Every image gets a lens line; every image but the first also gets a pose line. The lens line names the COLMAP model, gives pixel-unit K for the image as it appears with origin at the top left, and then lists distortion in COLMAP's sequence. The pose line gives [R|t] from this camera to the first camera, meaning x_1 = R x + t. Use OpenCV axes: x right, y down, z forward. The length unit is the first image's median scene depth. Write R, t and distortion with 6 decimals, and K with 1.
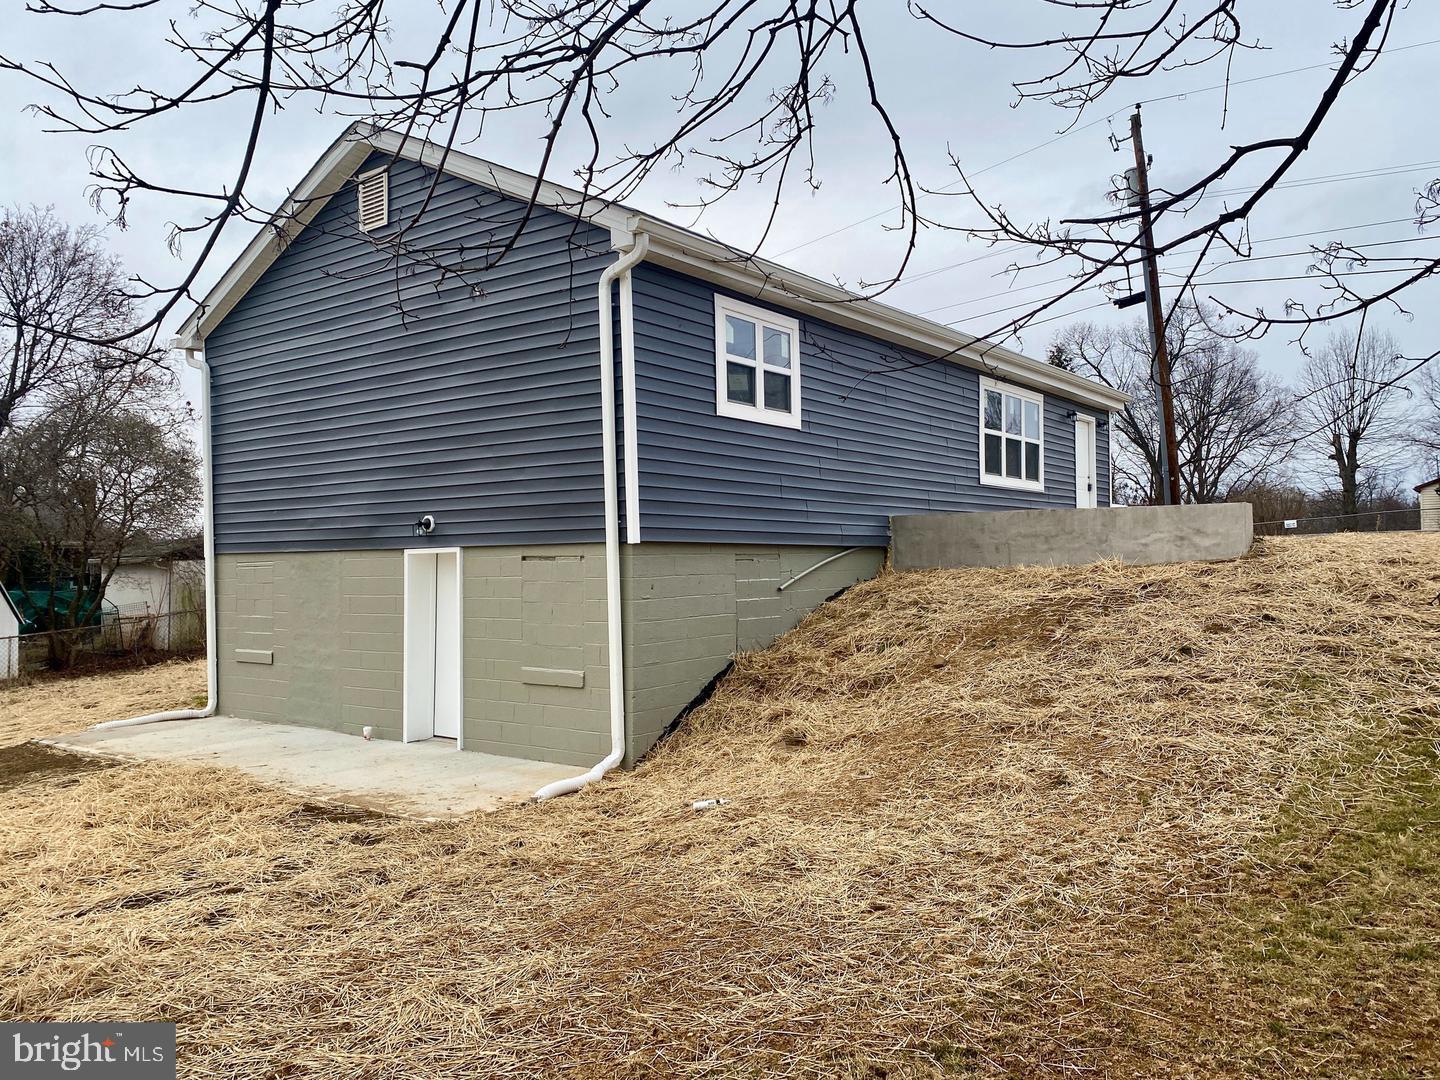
lens RADIAL K [[1098.1, 0, 715.2], [0, 1098.1, 543.2], [0, 0, 1]] dist [0.041661, -0.028235]
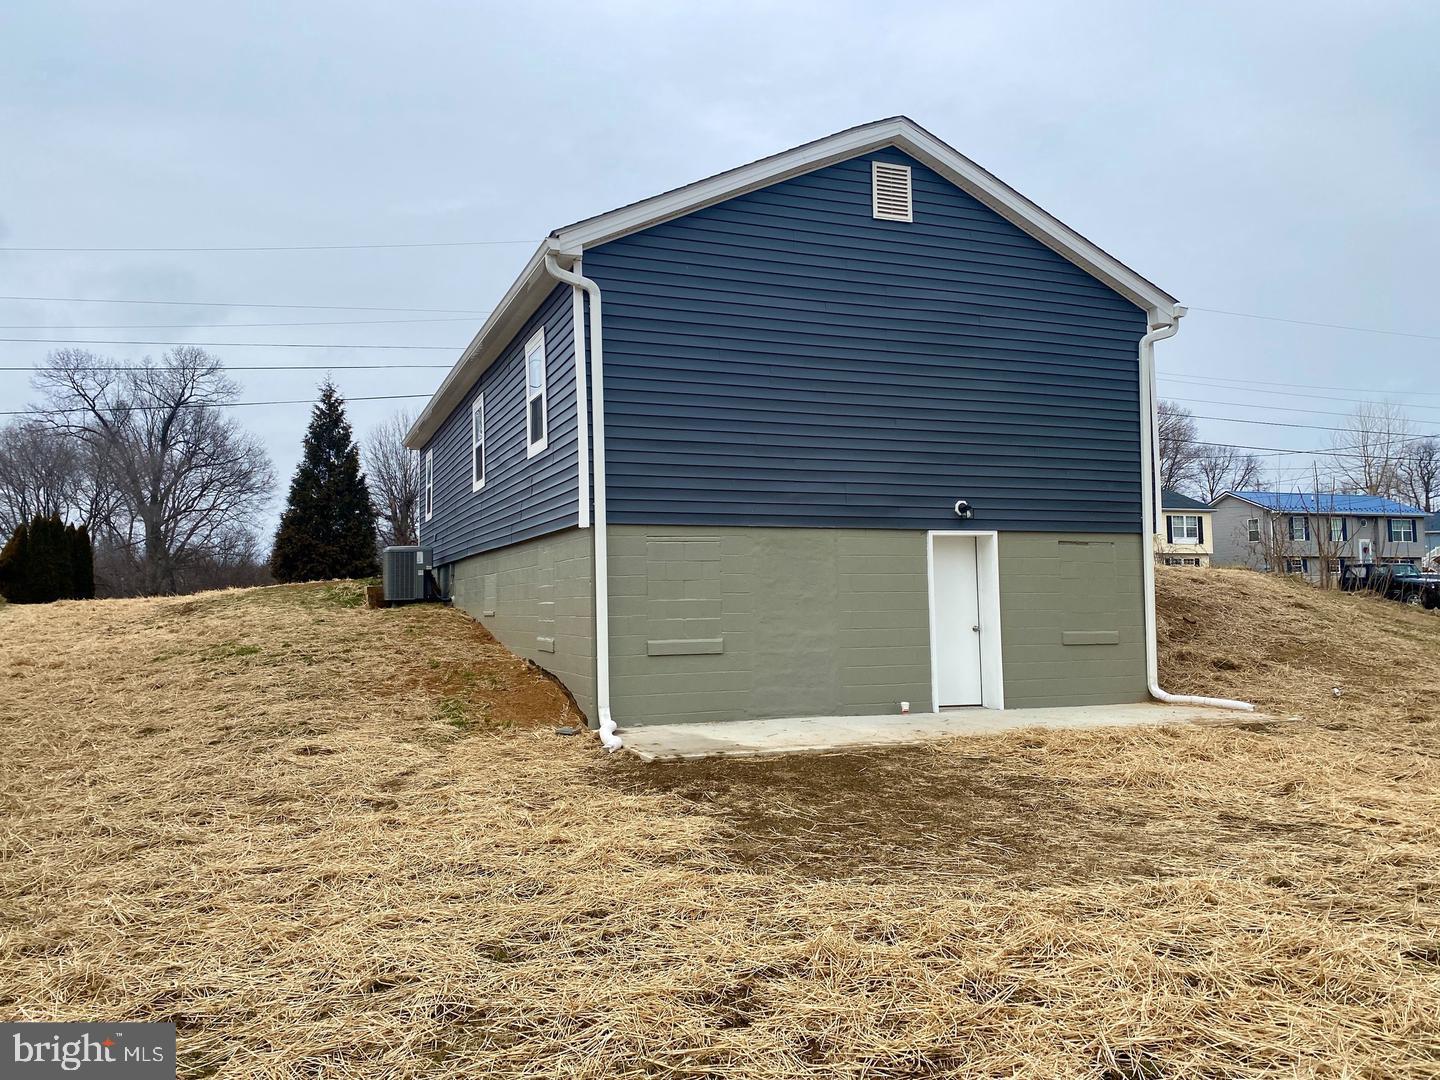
lens RADIAL K [[1098.1, 0, 717.5], [0, 1098.1, 533.3], [0, 0, 1]] dist [0.041661, -0.028235]
pose [[0.523978, 0.056996, 0.849823, -1.282392], [-0.016330, 0.998247, -0.056882, 0.071877], [-0.851575, 0.015927, 0.523990, 0.615699]]
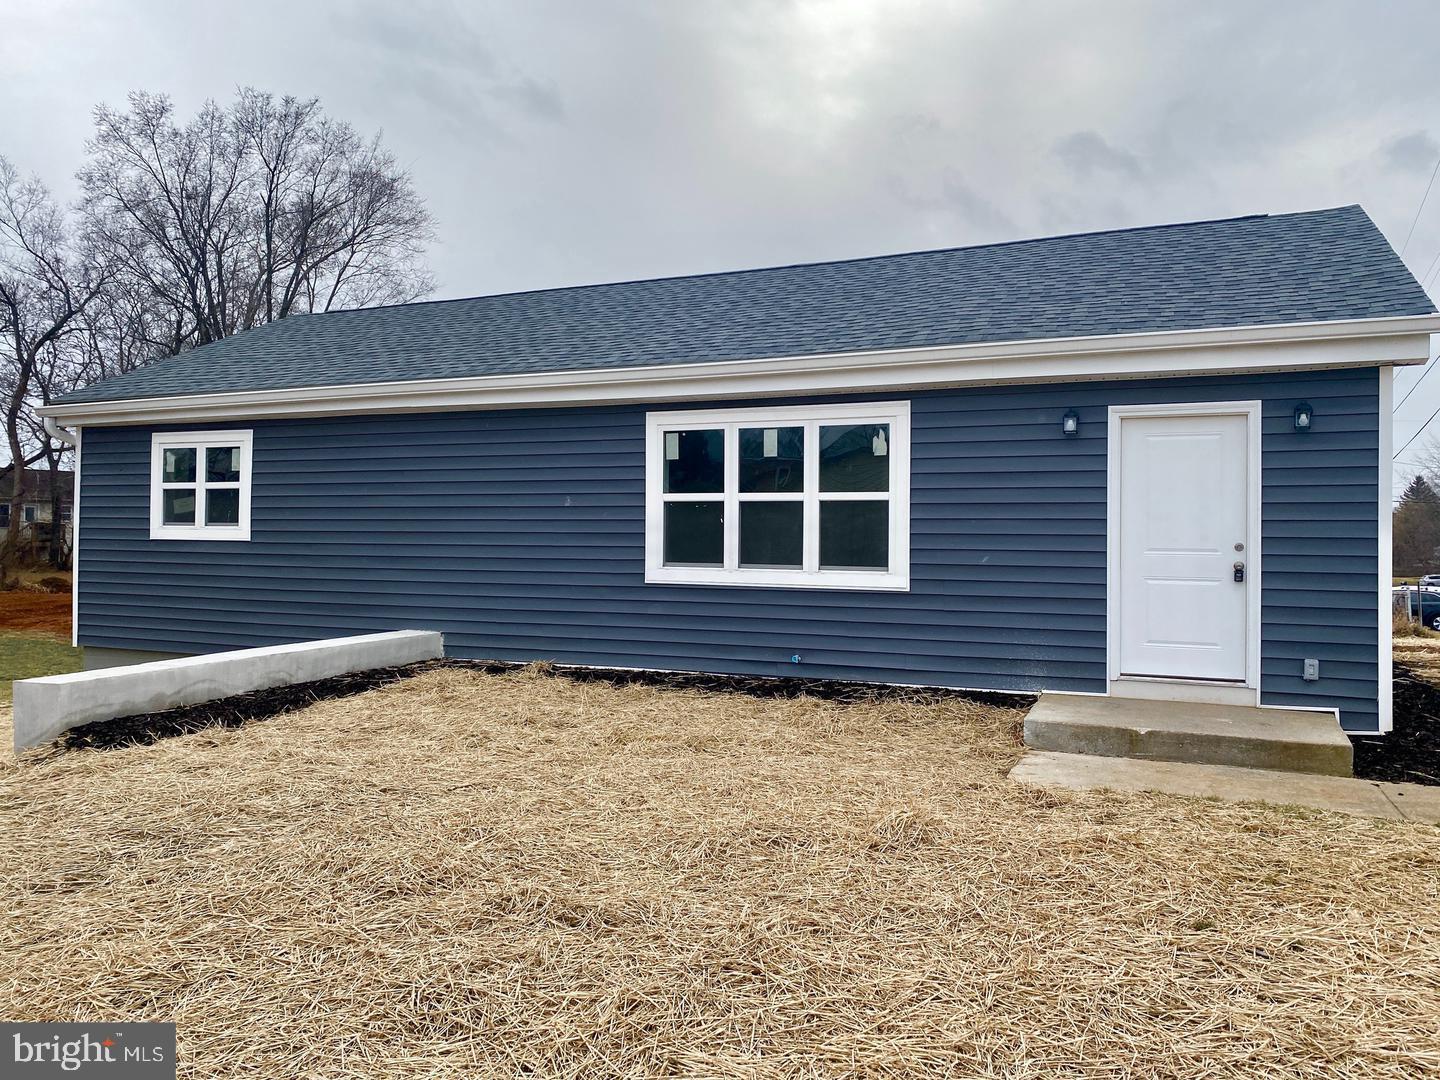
lens RADIAL K [[1098.1, 0, 716.6], [0, 1098.1, 531.5], [0, 0, 1]] dist [0.041661, -0.028235]
pose [[0.242009, 0.013599, -0.970179, 1.179812], [0.011108, 0.999797, 0.016785, -0.127369], [0.970211, -0.014839, 0.241809, 1.202207]]
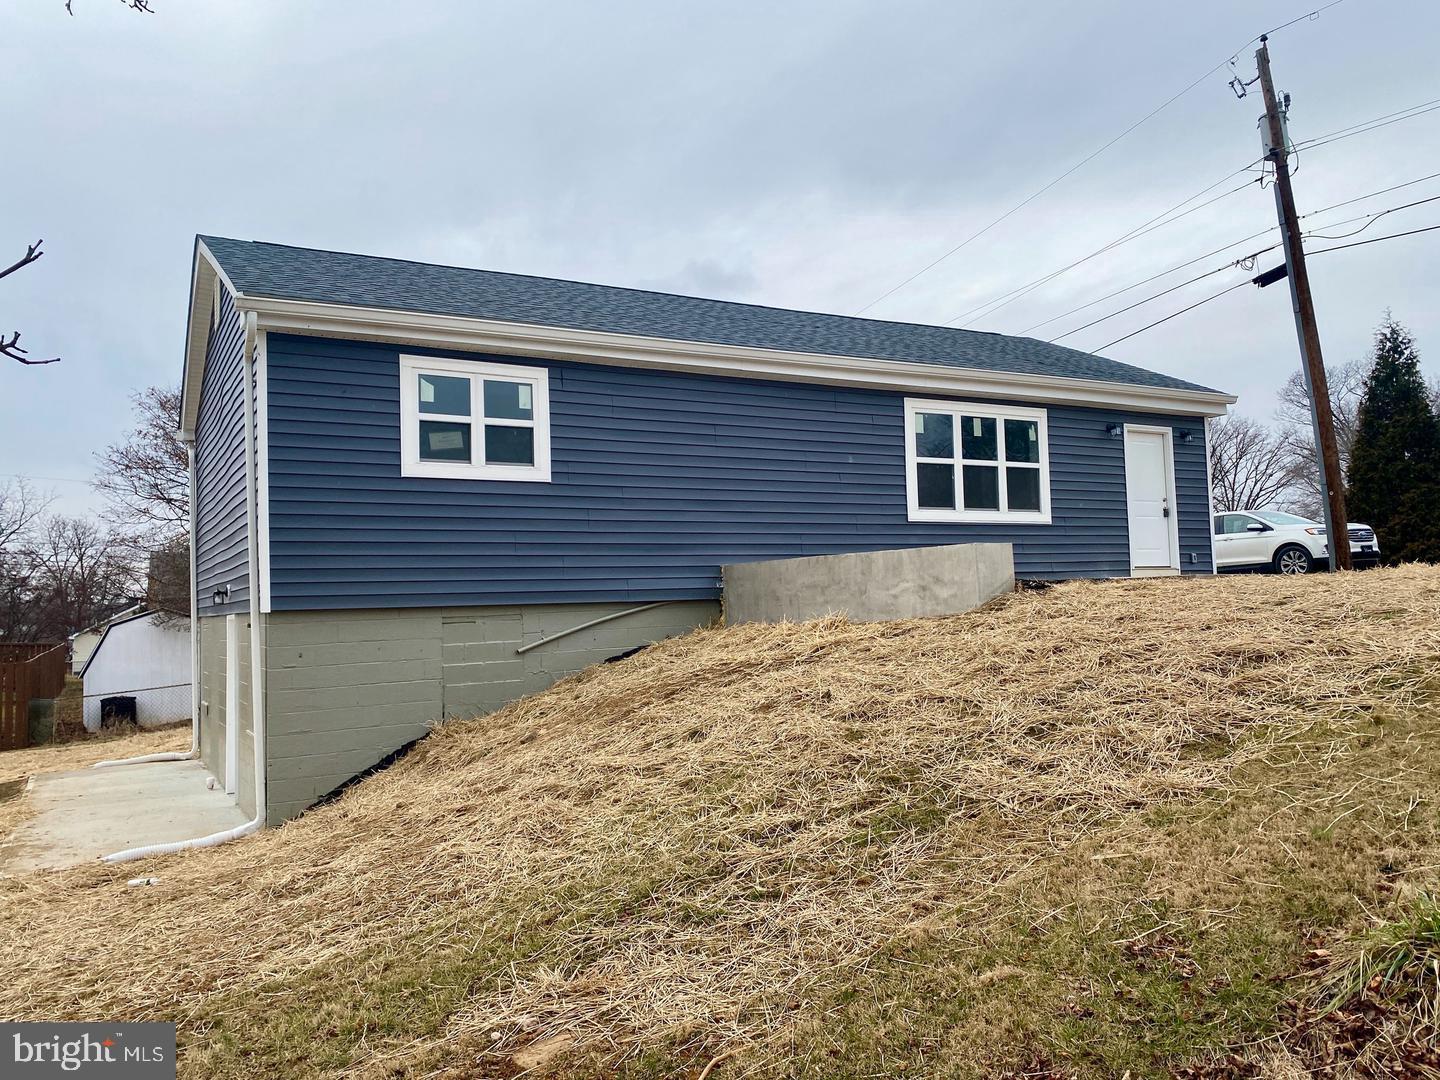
lens RADIAL K [[1098.1, 0, 719.2], [0, 1098.1, 548.5], [0, 0, 1]] dist [0.041661, -0.028235]
pose [[0.919804, -0.037810, -0.390552, 0.599672], [0.028030, 0.999135, -0.030714, -0.013121], [0.391376, 0.017303, 0.920068, 0.189352]]
